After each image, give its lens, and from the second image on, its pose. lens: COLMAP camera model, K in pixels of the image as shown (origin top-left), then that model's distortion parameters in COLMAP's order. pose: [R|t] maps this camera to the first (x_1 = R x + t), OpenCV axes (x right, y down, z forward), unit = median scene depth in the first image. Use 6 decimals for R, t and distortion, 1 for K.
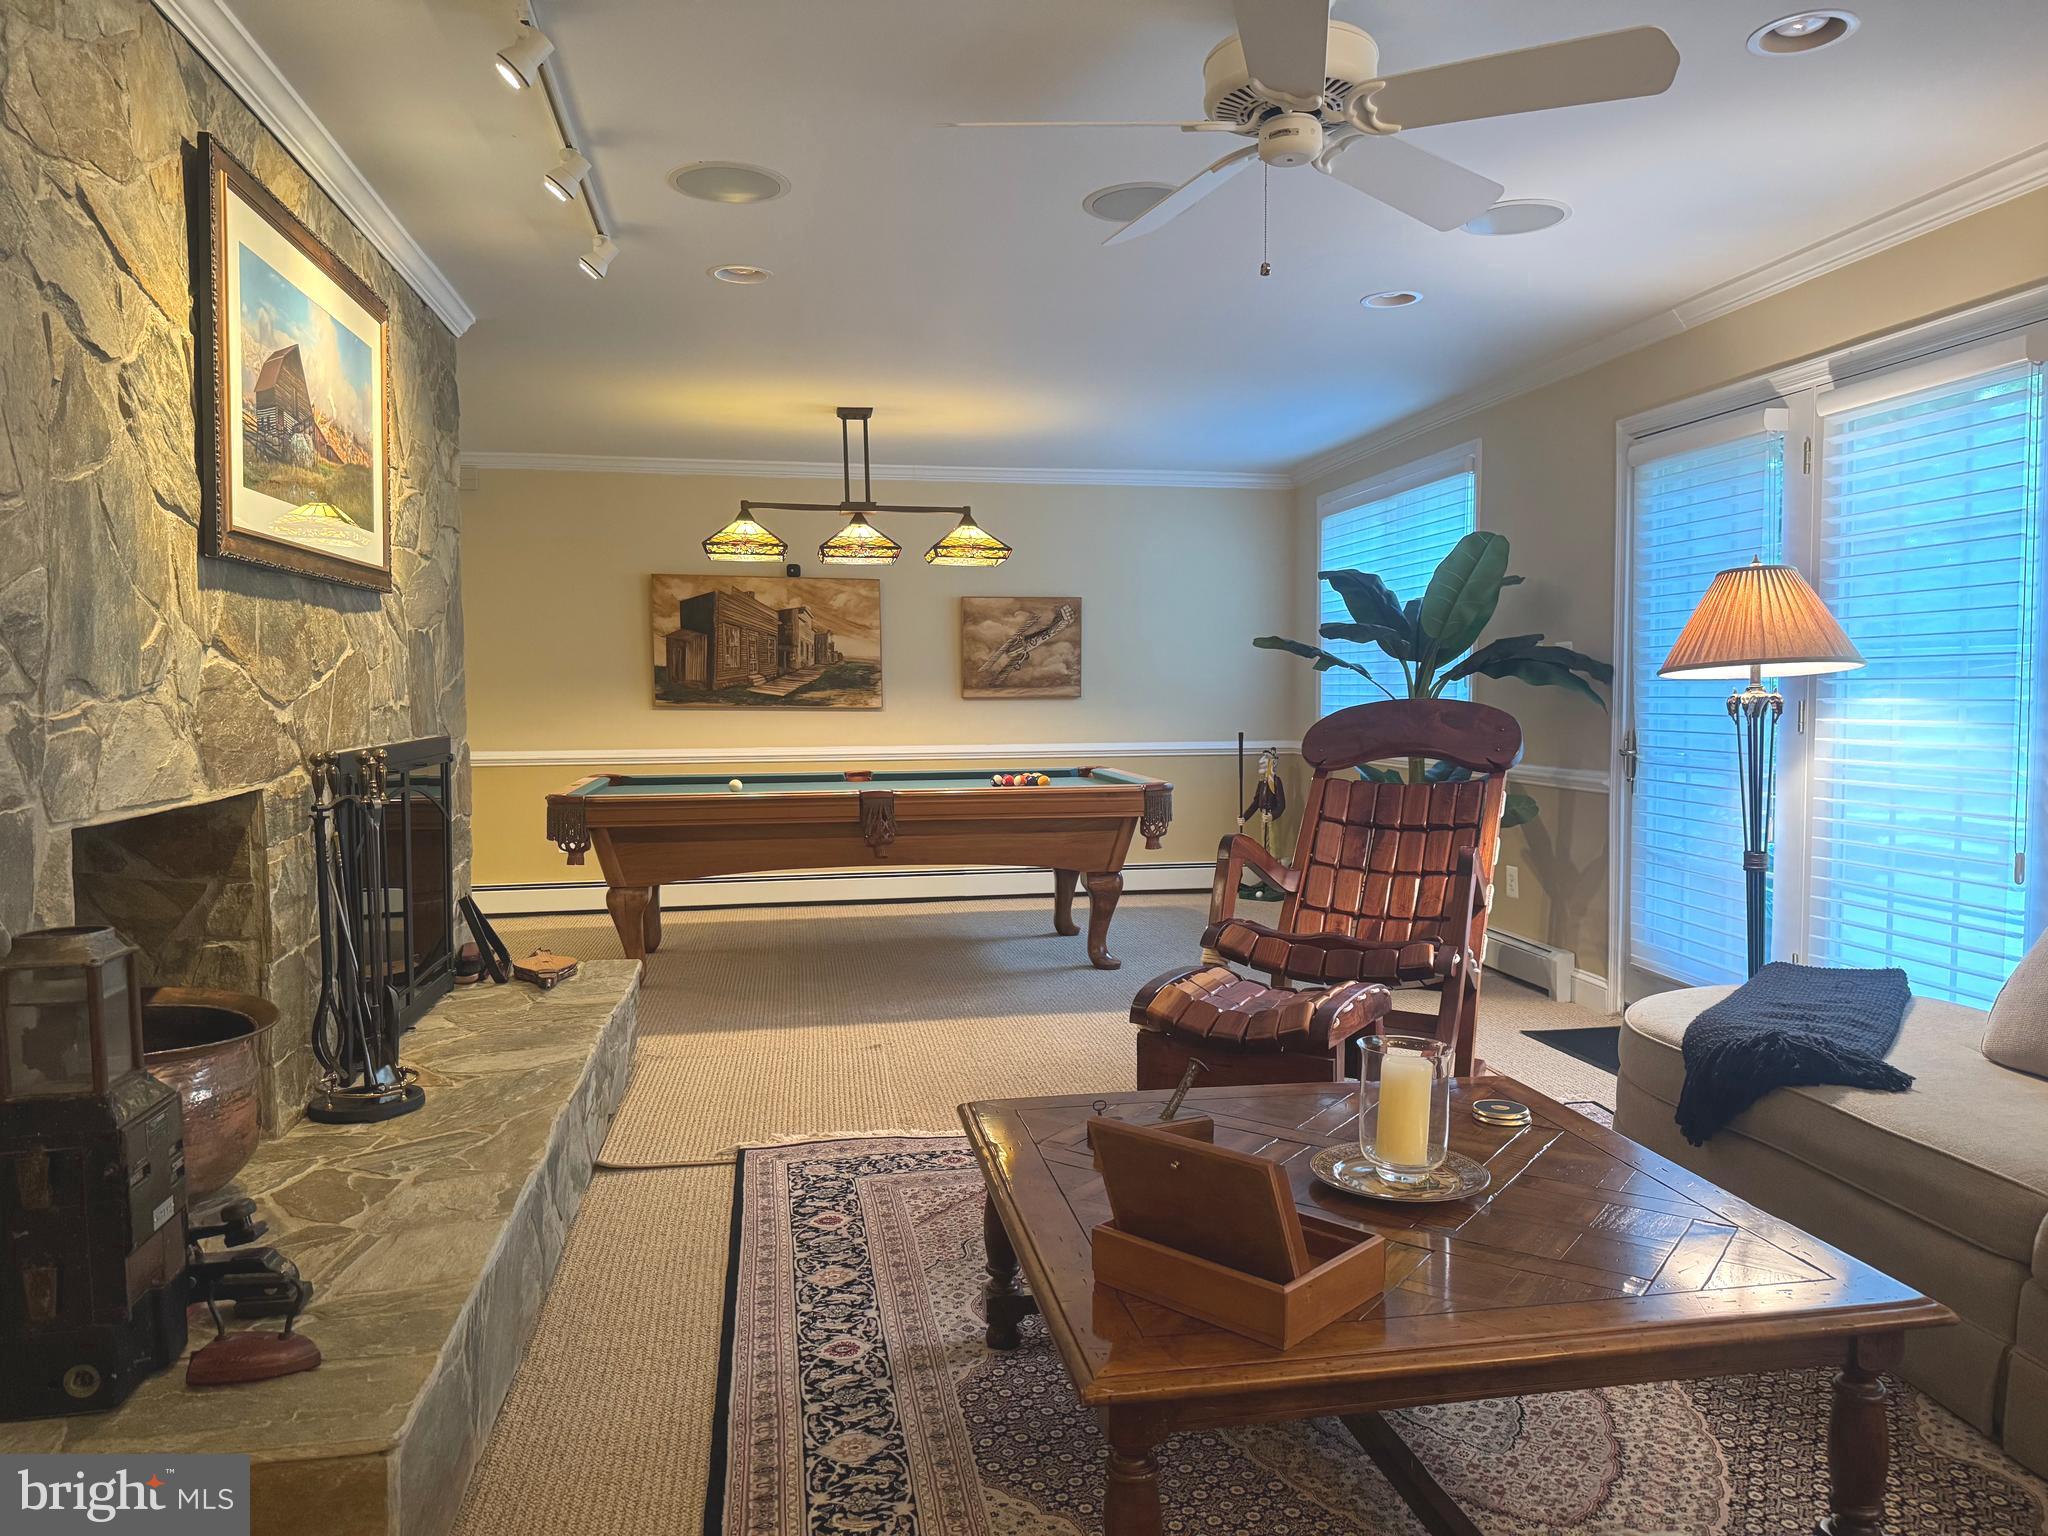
lens RADIAL K [[1420.7, 0, 1023.7], [0, 1420.7, 767.4], [0, 0, 1]] dist [0.026048, -0.006628]
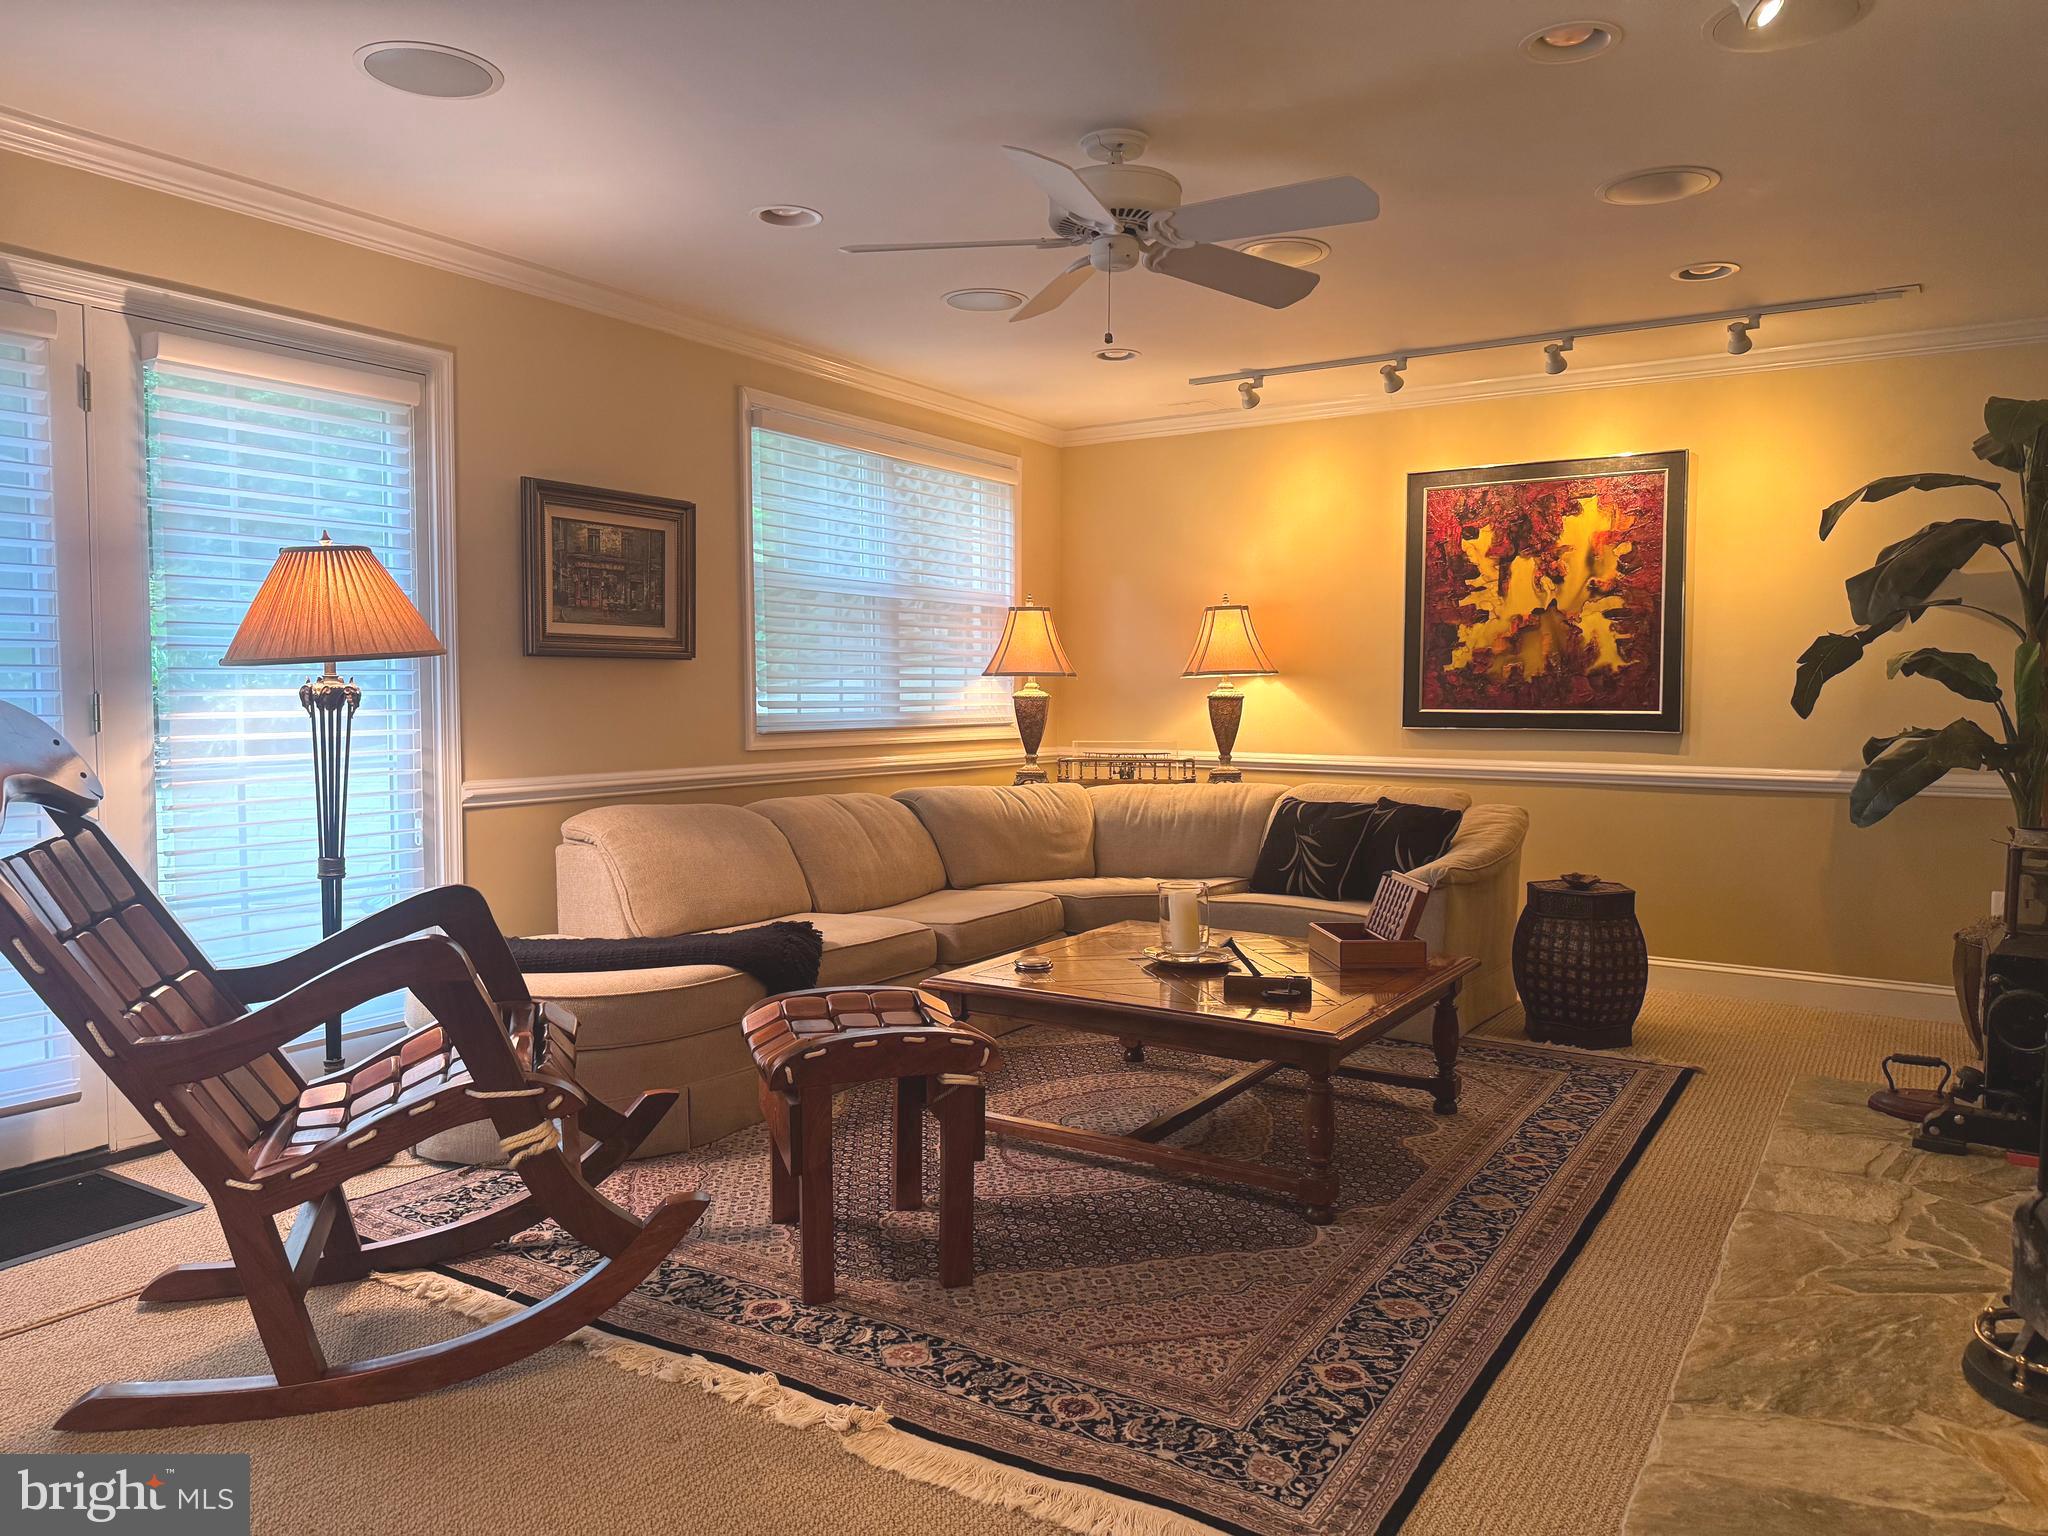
lens RADIAL K [[1420.7, 0, 1022.6], [0, 1420.7, 763.5], [0, 0, 1]] dist [0.026048, -0.006628]
pose [[-0.732159, -0.040445, 0.679932, -0.554844], [0.038821, 0.994135, 0.100938, -0.097534], [-0.680026, 0.100299, -0.726295, 1.755882]]
